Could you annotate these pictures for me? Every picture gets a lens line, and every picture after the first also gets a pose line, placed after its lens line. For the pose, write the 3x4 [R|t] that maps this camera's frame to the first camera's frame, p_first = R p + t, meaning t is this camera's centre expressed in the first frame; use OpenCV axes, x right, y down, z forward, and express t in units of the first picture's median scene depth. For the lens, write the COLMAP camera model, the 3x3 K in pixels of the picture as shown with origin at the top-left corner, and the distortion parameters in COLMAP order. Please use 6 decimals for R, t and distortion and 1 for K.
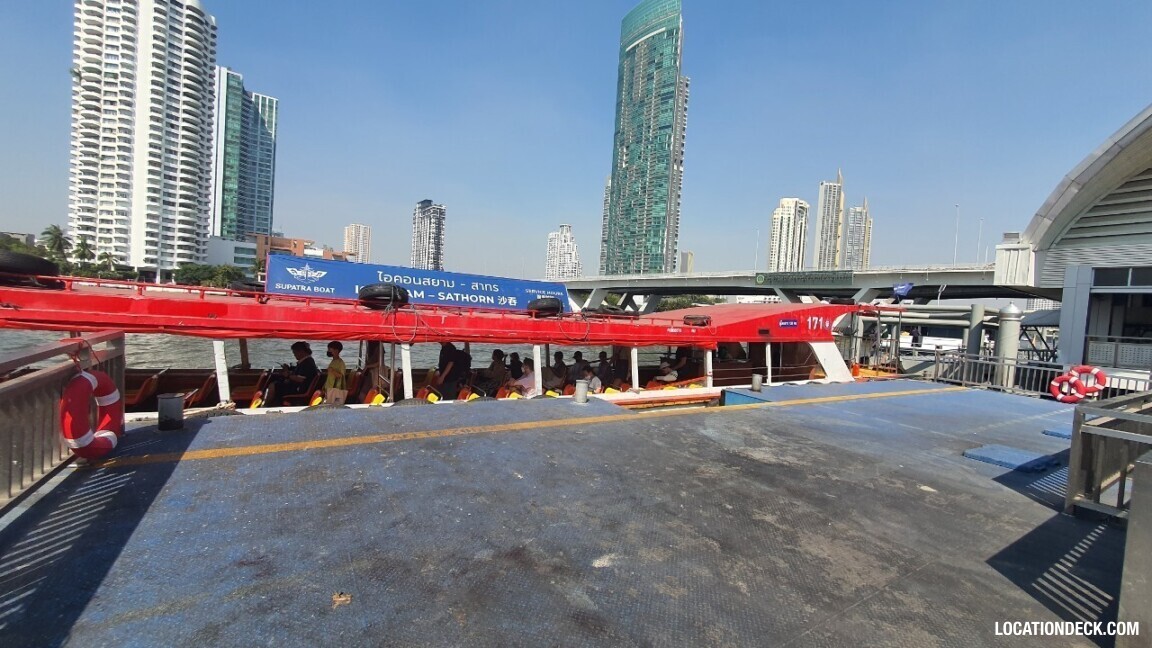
lens RADIAL K [[465.2, 0, 571.5], [0, 465.2, 327.0], [0, 0, 1]] dist [0.005524, -0.002693]
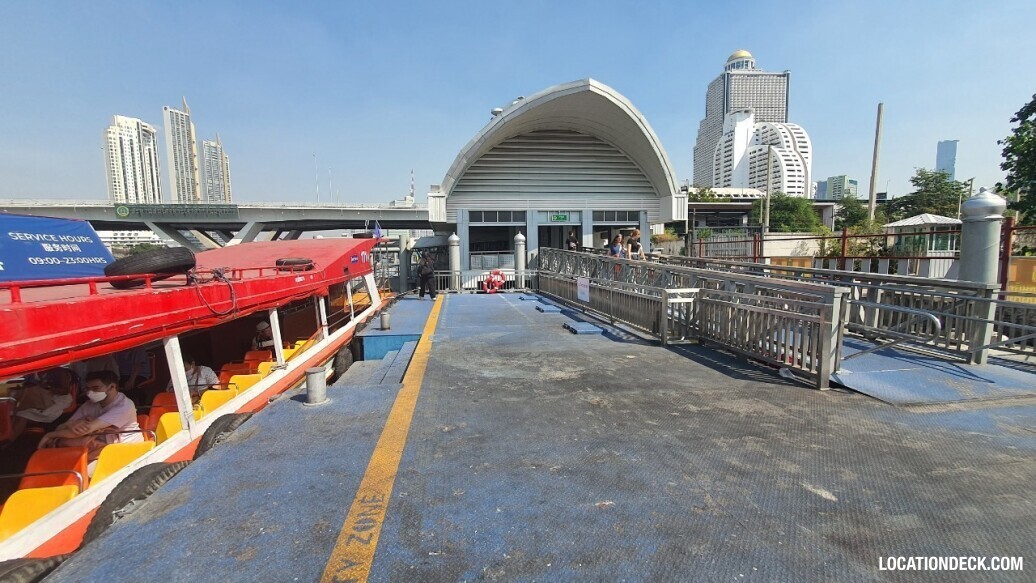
lens RADIAL K [[418.4, 0, 524.5], [0, 418.4, 295.4], [0, 0, 1]] dist [0.005524, -0.002693]
pose [[0.387704, -0.159277, 0.907919, -0.489824], [0.075988, 0.987129, 0.140724, -0.063505], [-0.918647, 0.014432, 0.394817, 0.612453]]
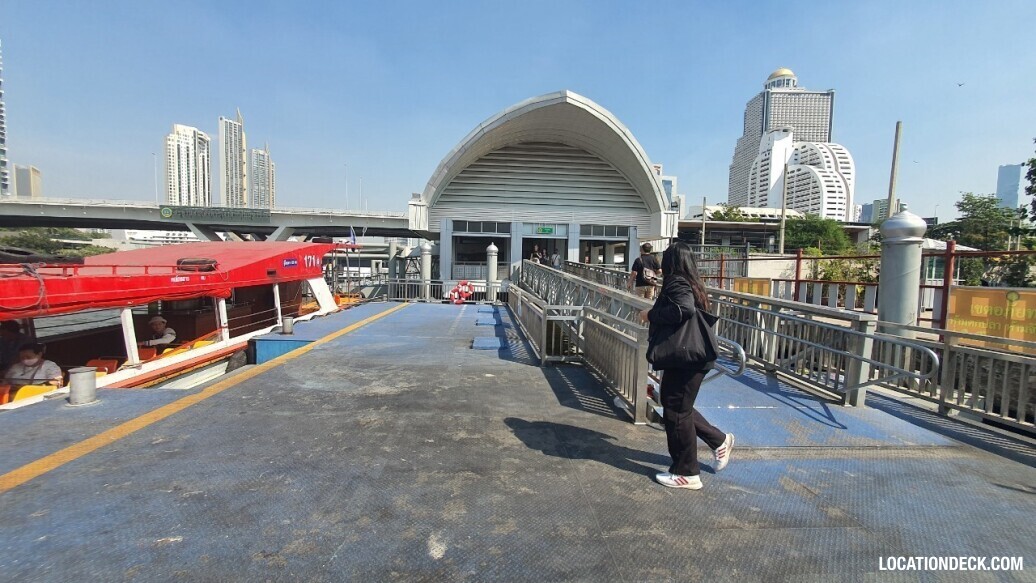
lens RADIAL K [[420.0, 0, 526.1], [0, 420.0, 295.6], [0, 0, 1]] dist [0.000338, 0.000296]
pose [[0.453699, -0.112764, 0.883992, -0.253152], [0.040126, 0.993541, 0.106144, -0.028327], [-0.890251, -0.012686, 0.455293, 0.240268]]
